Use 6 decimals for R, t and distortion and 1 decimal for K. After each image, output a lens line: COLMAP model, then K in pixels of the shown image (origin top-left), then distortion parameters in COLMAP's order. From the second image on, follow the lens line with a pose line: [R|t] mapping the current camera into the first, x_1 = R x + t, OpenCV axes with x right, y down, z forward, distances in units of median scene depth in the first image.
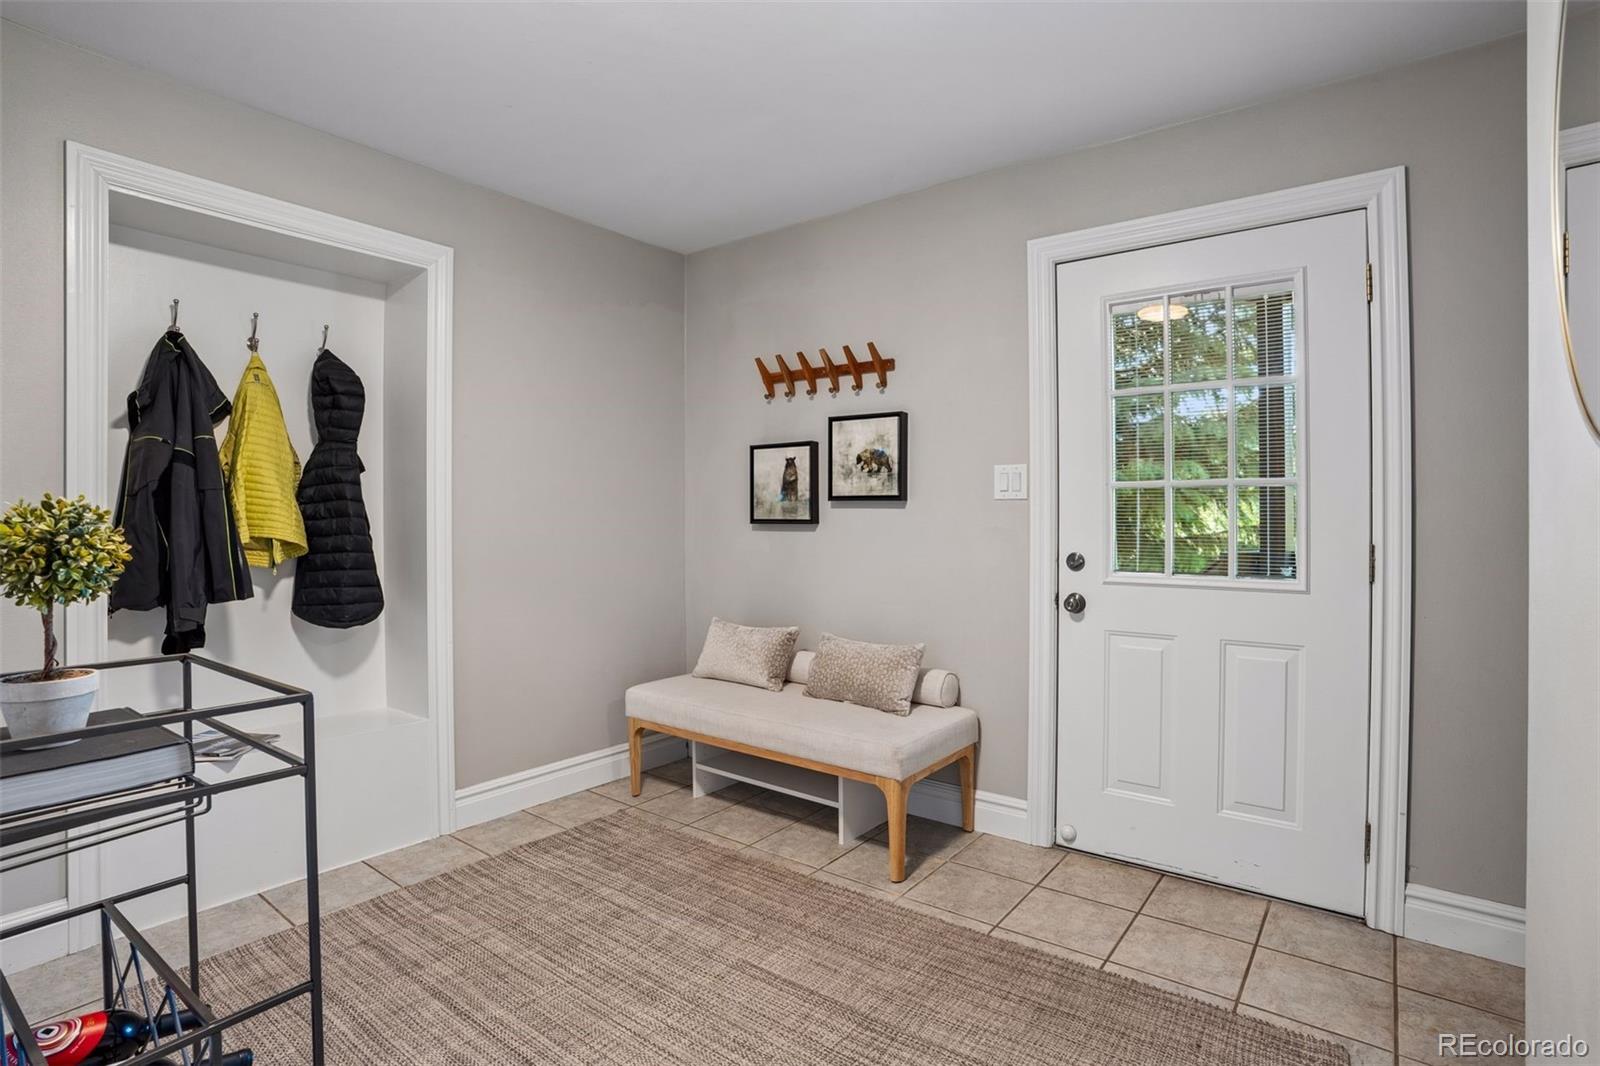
lens RADIAL K [[774.2, 0, 800.2], [0, 774.2, 524.5], [0, 0, 1]] dist [-0.051979, 0.016745]
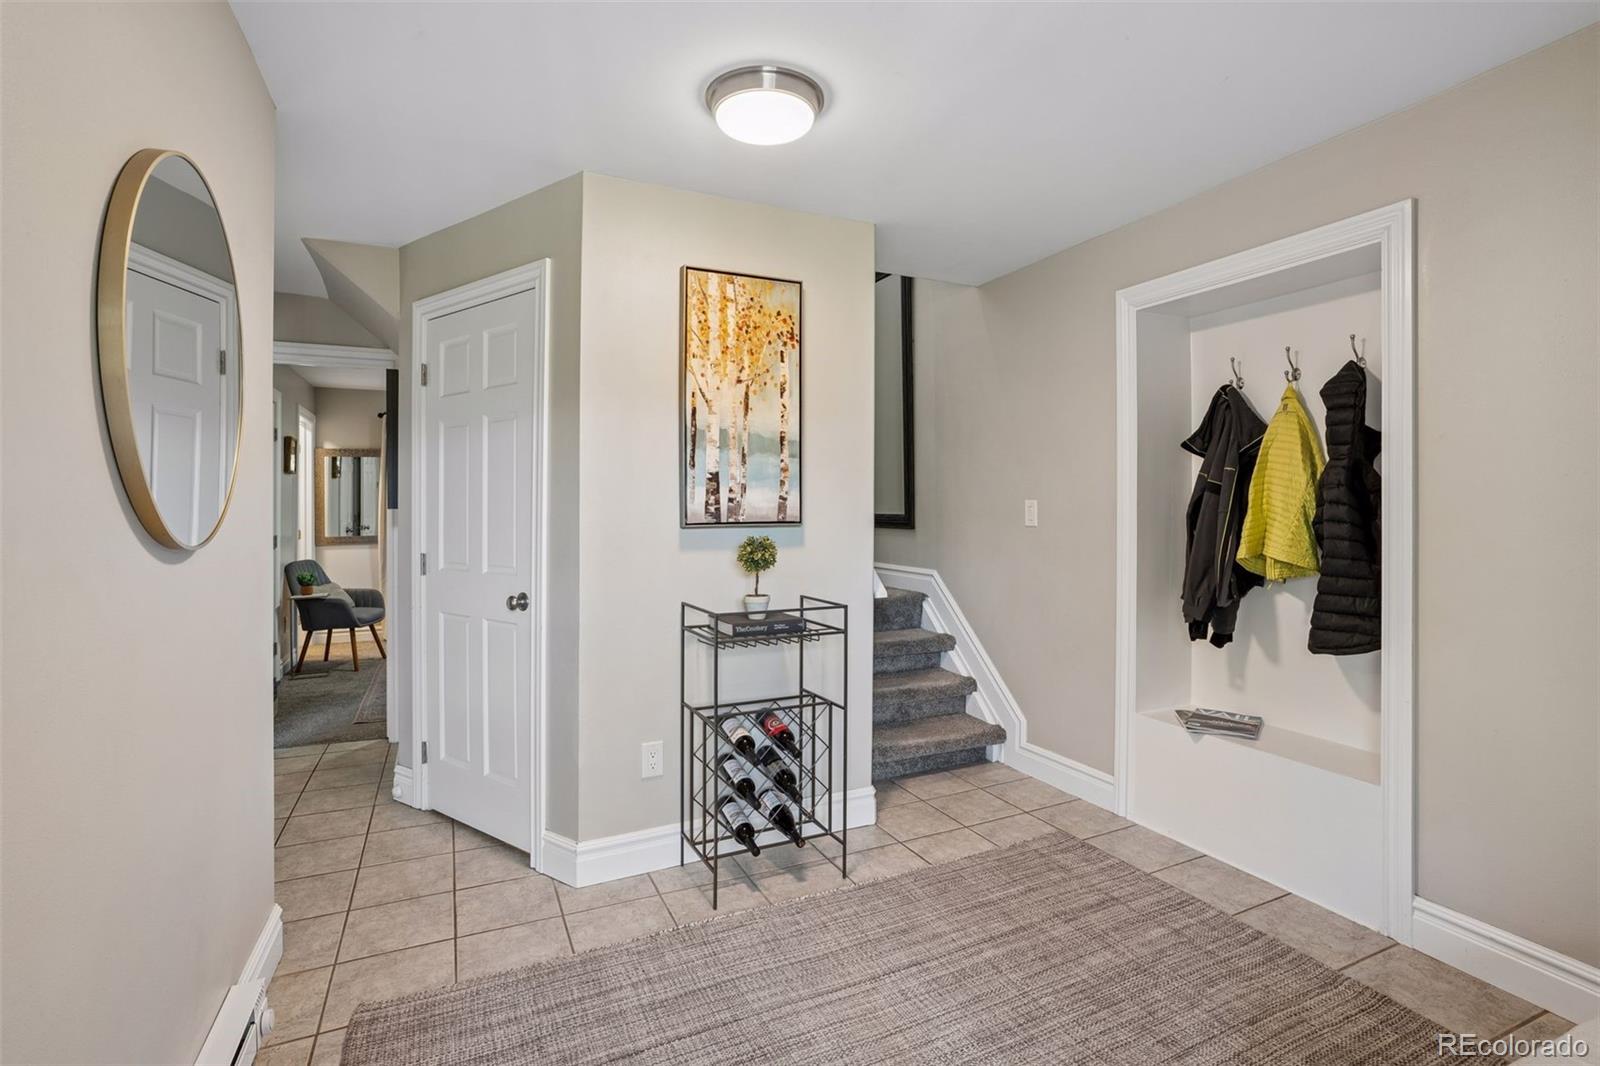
lens RADIAL K [[774.2, 0, 814.4], [0, 774.2, 507.3], [0, 0, 1]] dist [-0.051979, 0.016745]
pose [[-0.447151, 0.002341, -0.894456, 0.586171], [-0.004863, 0.999975, 0.005048, -0.054512], [0.894445, 0.006607, -0.447128, 0.929690]]
